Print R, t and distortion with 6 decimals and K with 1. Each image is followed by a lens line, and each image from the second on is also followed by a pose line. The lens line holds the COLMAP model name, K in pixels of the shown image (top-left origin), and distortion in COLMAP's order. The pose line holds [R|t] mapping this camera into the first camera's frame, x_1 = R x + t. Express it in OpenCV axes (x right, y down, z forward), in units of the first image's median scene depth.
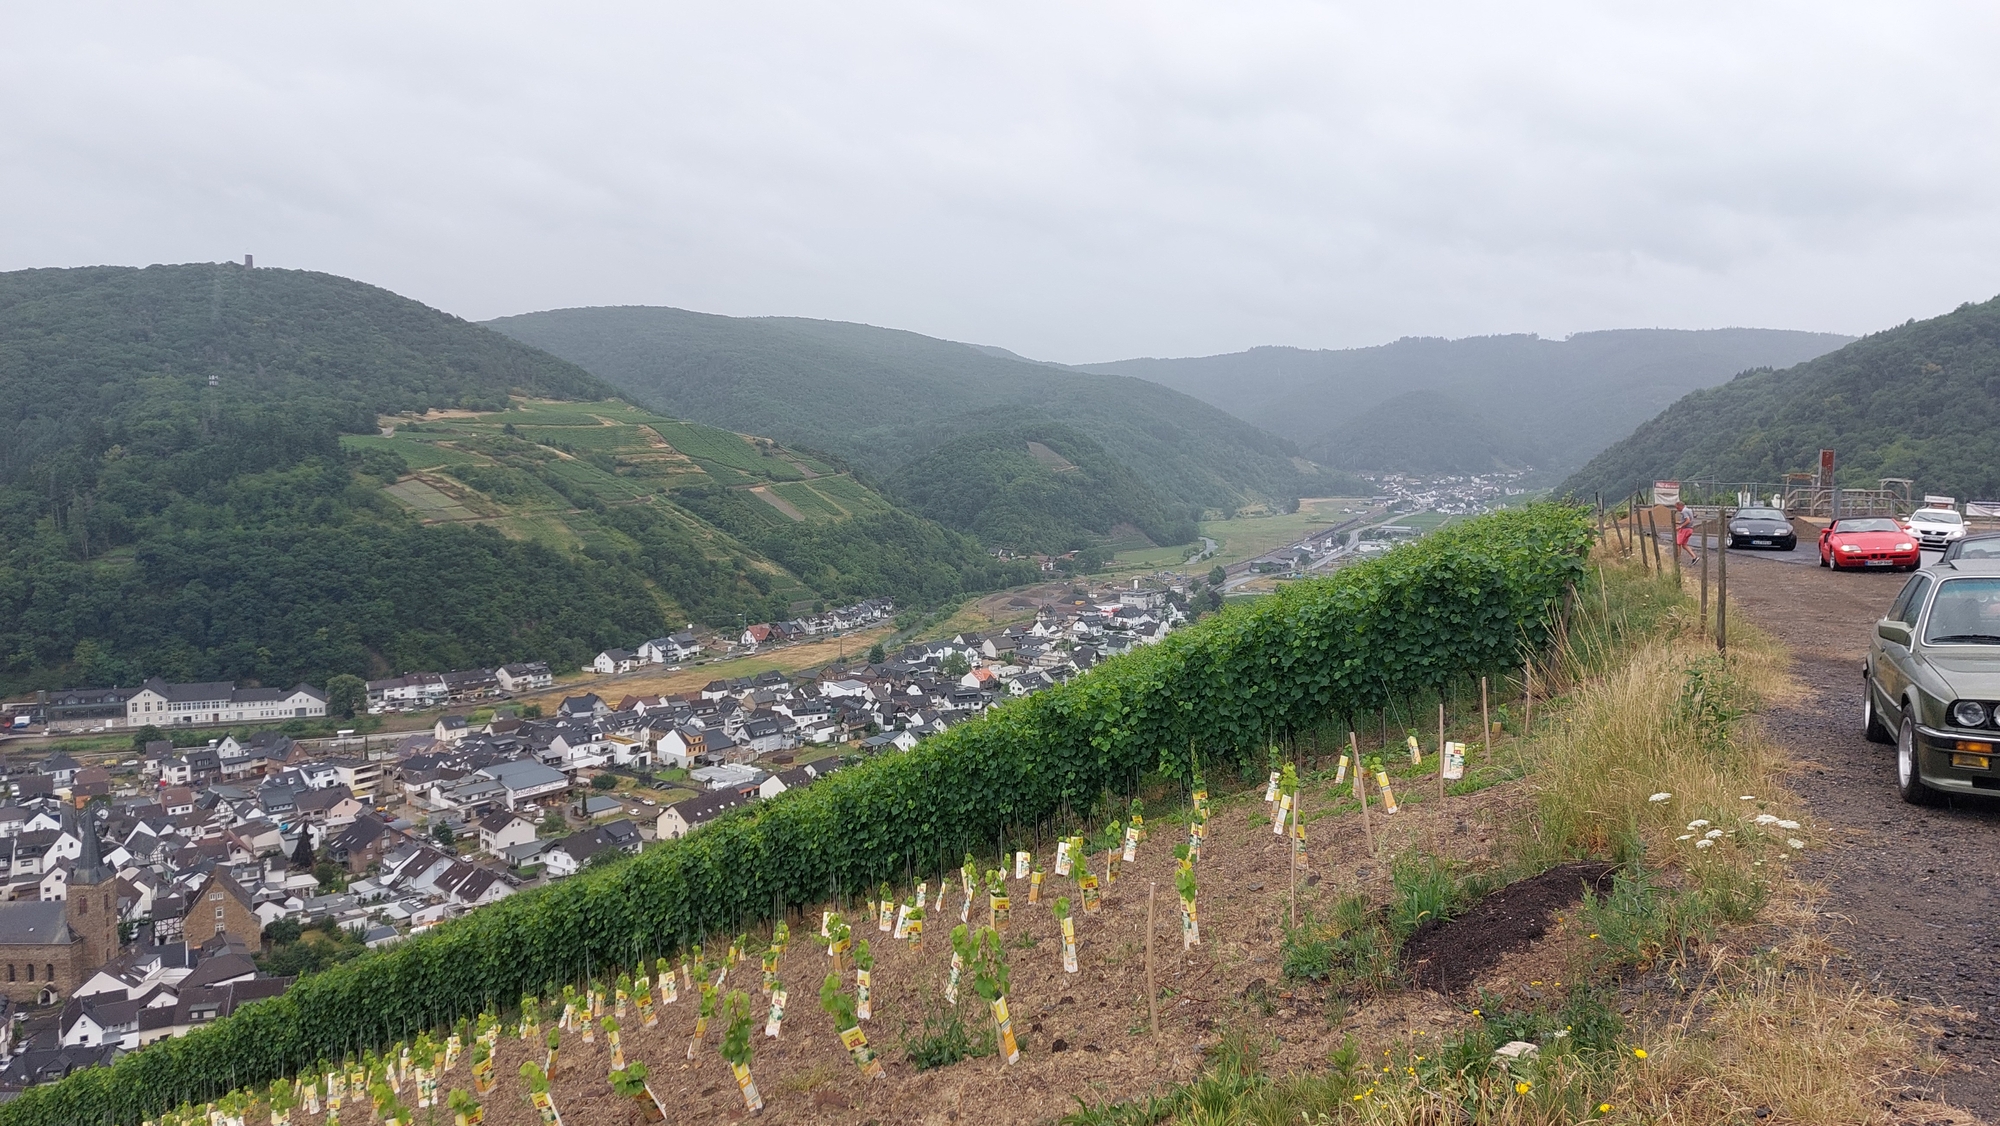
lens RADIAL K [[1418.7, 0, 1002.3], [0, 1418.7, 546.1], [0, 0, 1]] dist [0.122584, -0.121358]
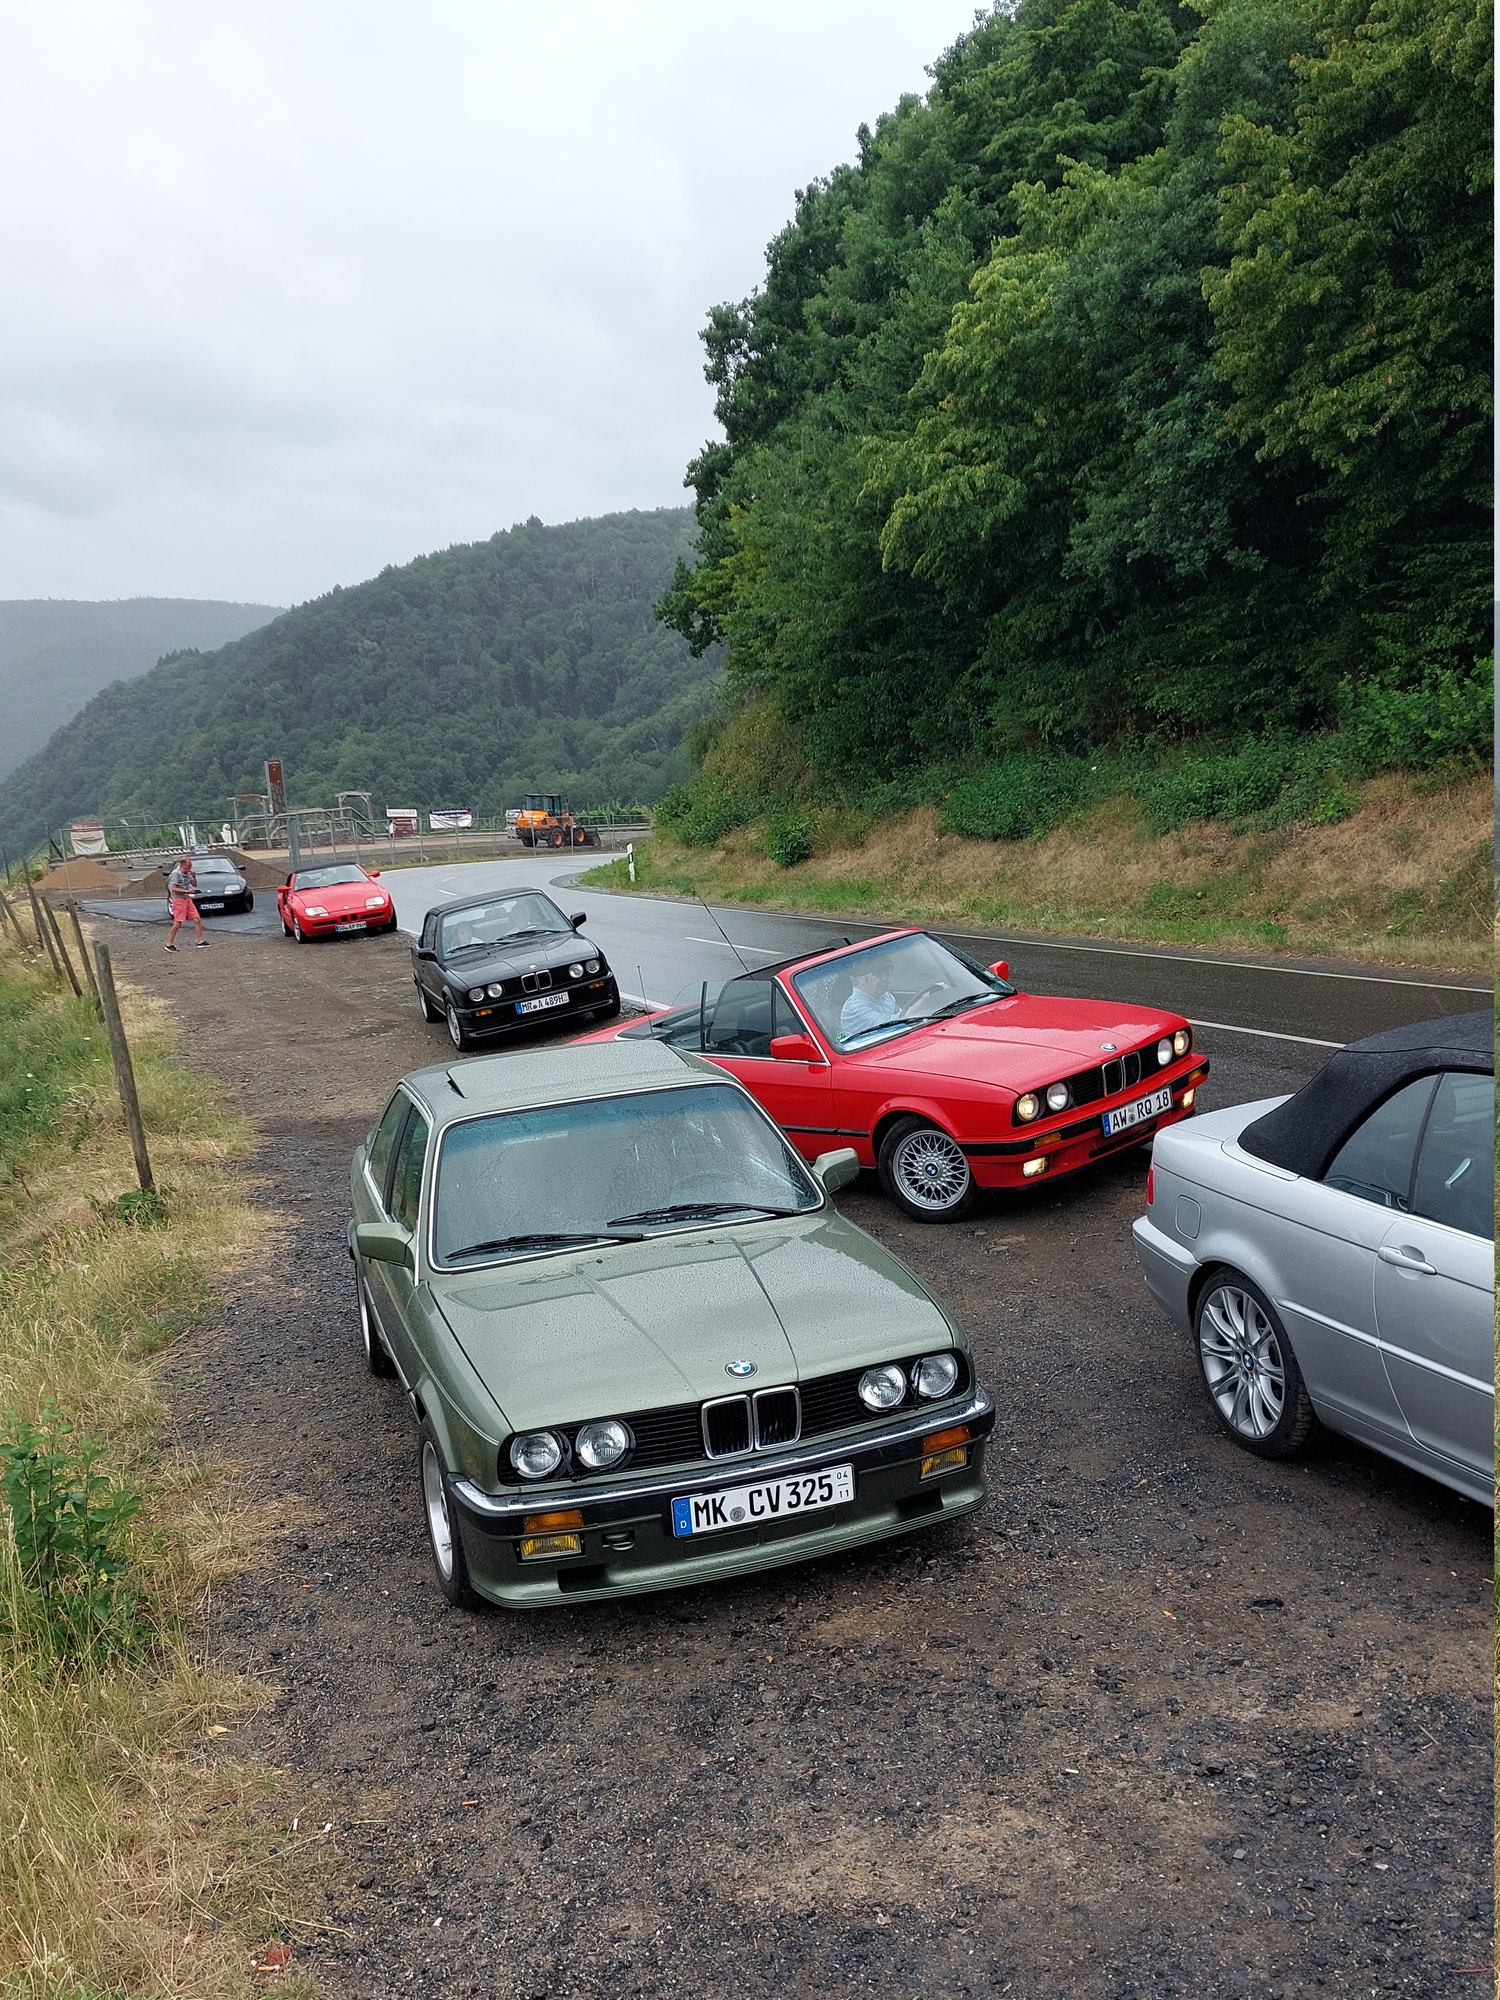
lens RADIAL K [[1456.4, 0, 675.2], [0, 1456.4, 1003.3], [0, 0, 1]] dist [0.080799, -0.103239]
pose [[0.722869, -0.207403, 0.659124, 0.158541], [0.120621, 0.977120, 0.175178, -0.046621], [-0.680375, -0.047126, 0.731347, 0.242811]]
